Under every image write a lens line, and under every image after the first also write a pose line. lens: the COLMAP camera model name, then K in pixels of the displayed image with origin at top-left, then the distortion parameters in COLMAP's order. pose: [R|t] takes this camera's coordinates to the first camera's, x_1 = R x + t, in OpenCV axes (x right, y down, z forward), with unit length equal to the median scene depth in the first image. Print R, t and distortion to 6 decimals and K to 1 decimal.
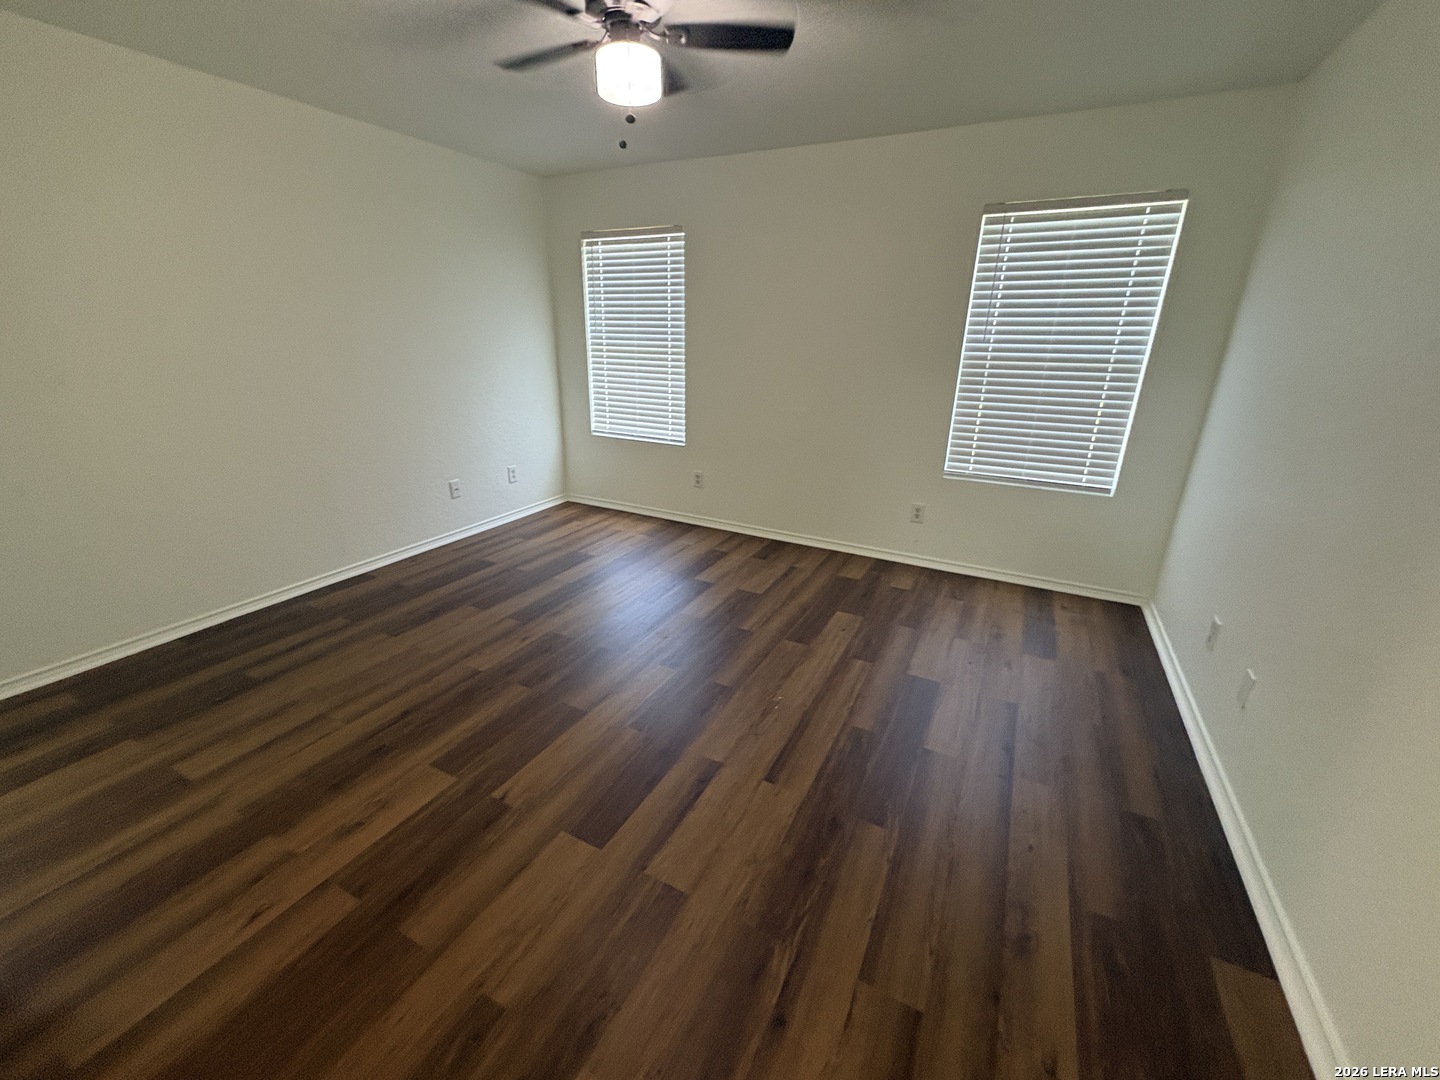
lens RADIAL K [[579.3, 0, 714.7], [0, 579.3, 538.1], [0, 0, 1]] dist [0.000008, 0.000339]
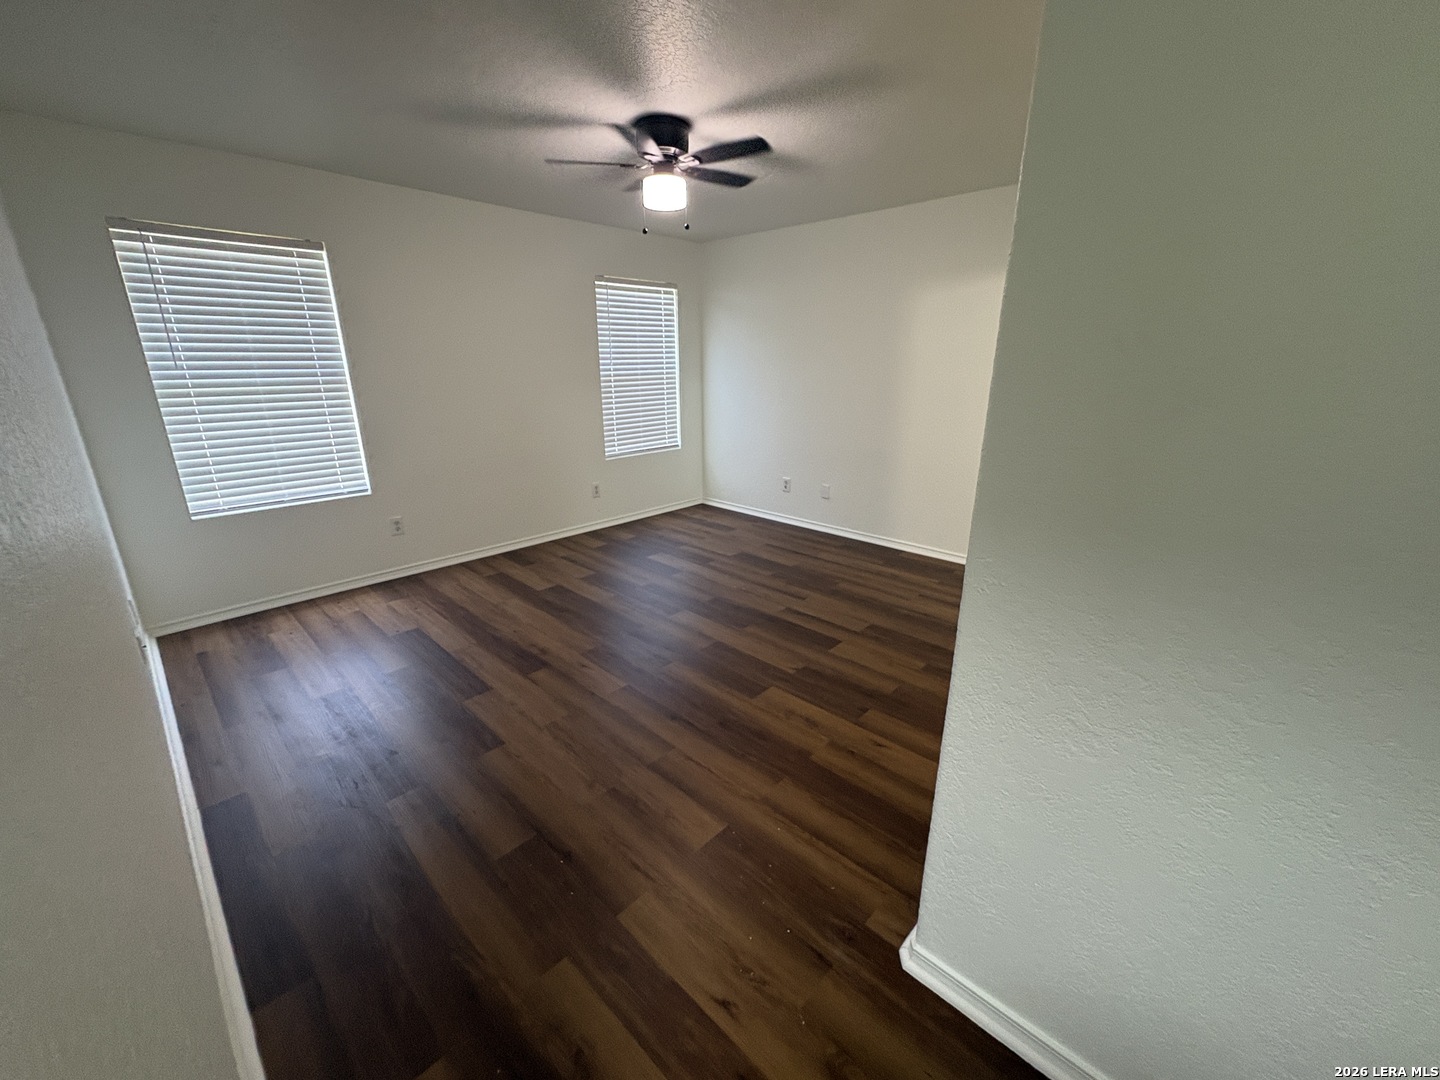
lens RADIAL K [[579.3, 0, 722.2], [0, 579.3, 540.9], [0, 0, 1]] dist [0.000008, 0.000339]
pose [[0.274635, -0.307072, 0.911198, -0.978835], [0.330800, 0.919965, 0.210324, -0.140274], [-0.902855, 0.243662, 0.354234, 0.320219]]
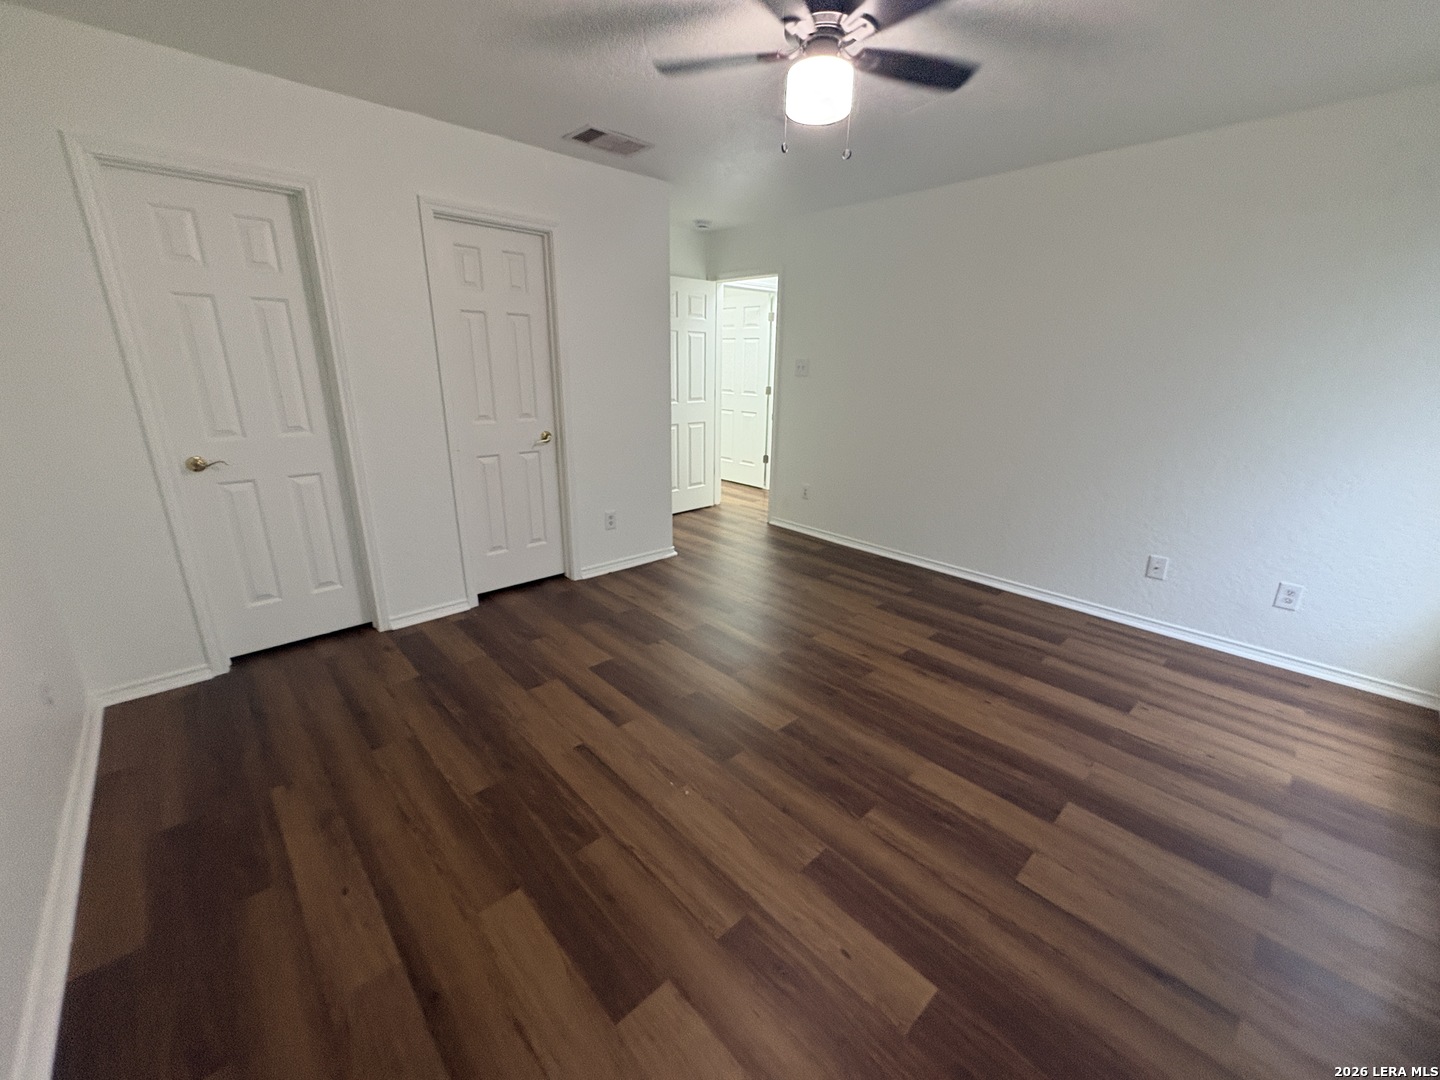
lens RADIAL K [[579.3, 0, 725.6], [0, 579.3, 538.9], [0, 0, 1]] dist [0.000008, 0.000339]
pose [[-0.322896, 0.258514, -0.910444, 0.552511], [-0.339347, 0.866387, 0.366356, -0.259642], [0.883505, 0.427252, -0.192027, 0.779863]]
